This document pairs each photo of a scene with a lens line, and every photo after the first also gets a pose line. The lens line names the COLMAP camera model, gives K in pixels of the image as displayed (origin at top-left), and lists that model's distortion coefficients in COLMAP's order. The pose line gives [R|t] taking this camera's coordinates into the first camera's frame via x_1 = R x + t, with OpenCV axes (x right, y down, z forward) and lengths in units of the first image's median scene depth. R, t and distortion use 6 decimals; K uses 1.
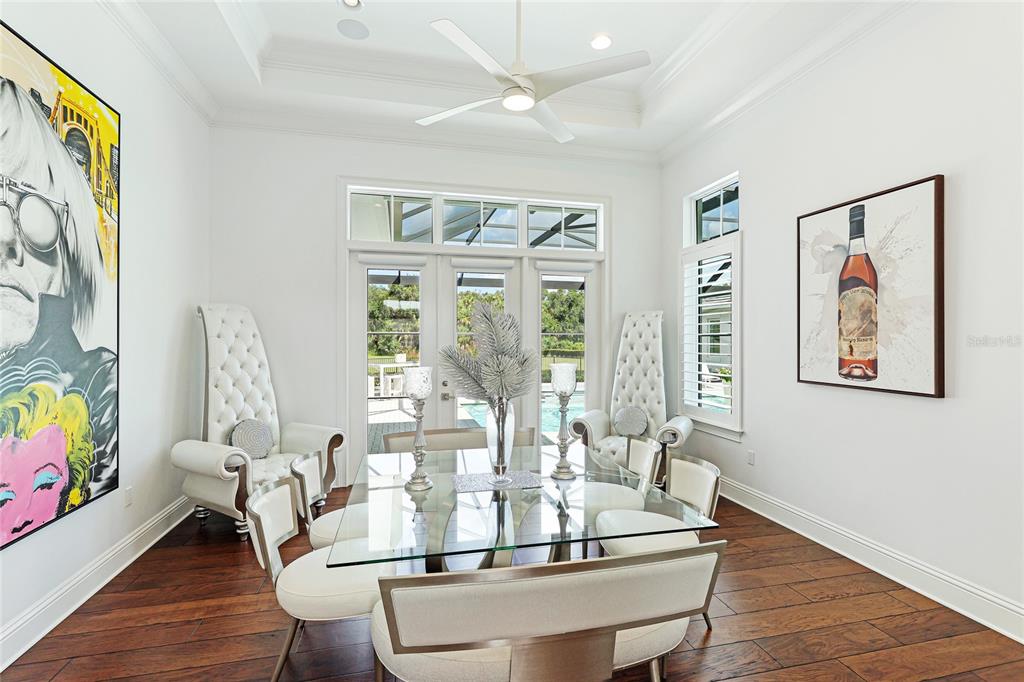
lens RADIAL K [[479.2, 0, 530.3], [0, 479.2, 338.7], [0, 0, 1]] dist [0.004191, -0.001283]
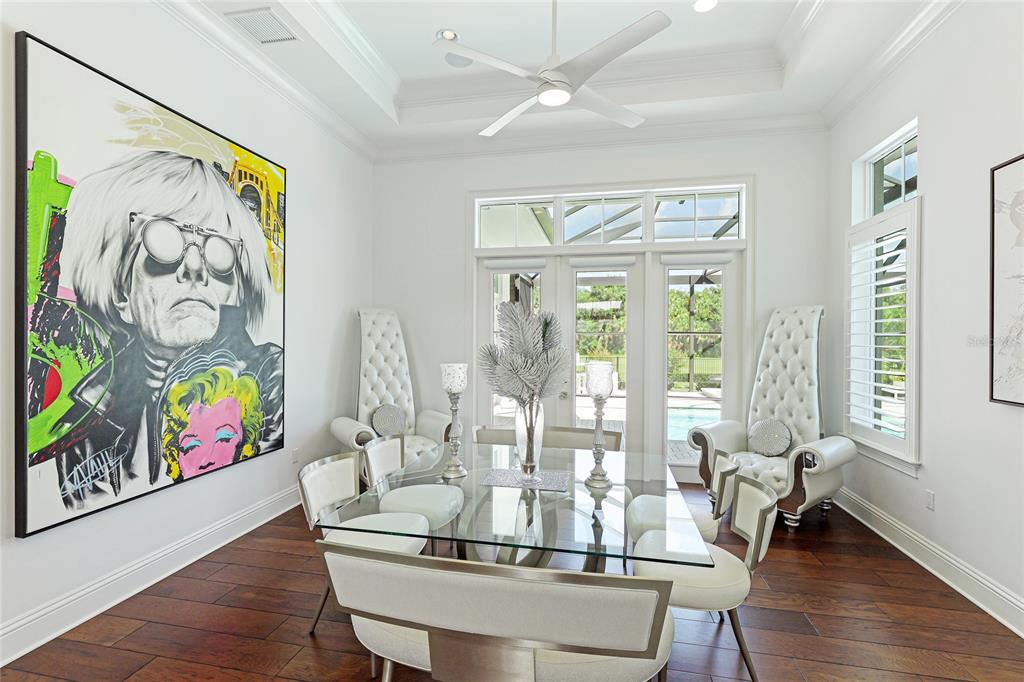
lens RADIAL K [[479.2, 0, 518.0], [0, 479.2, 339.2], [0, 0, 1]] dist [0.004191, -0.001283]
pose [[0.901102, 0.005773, -0.433568, 0.312089], [-0.005489, 0.999983, 0.001907, 0.001001], [0.433572, 0.000662, 0.901119, 0.077751]]
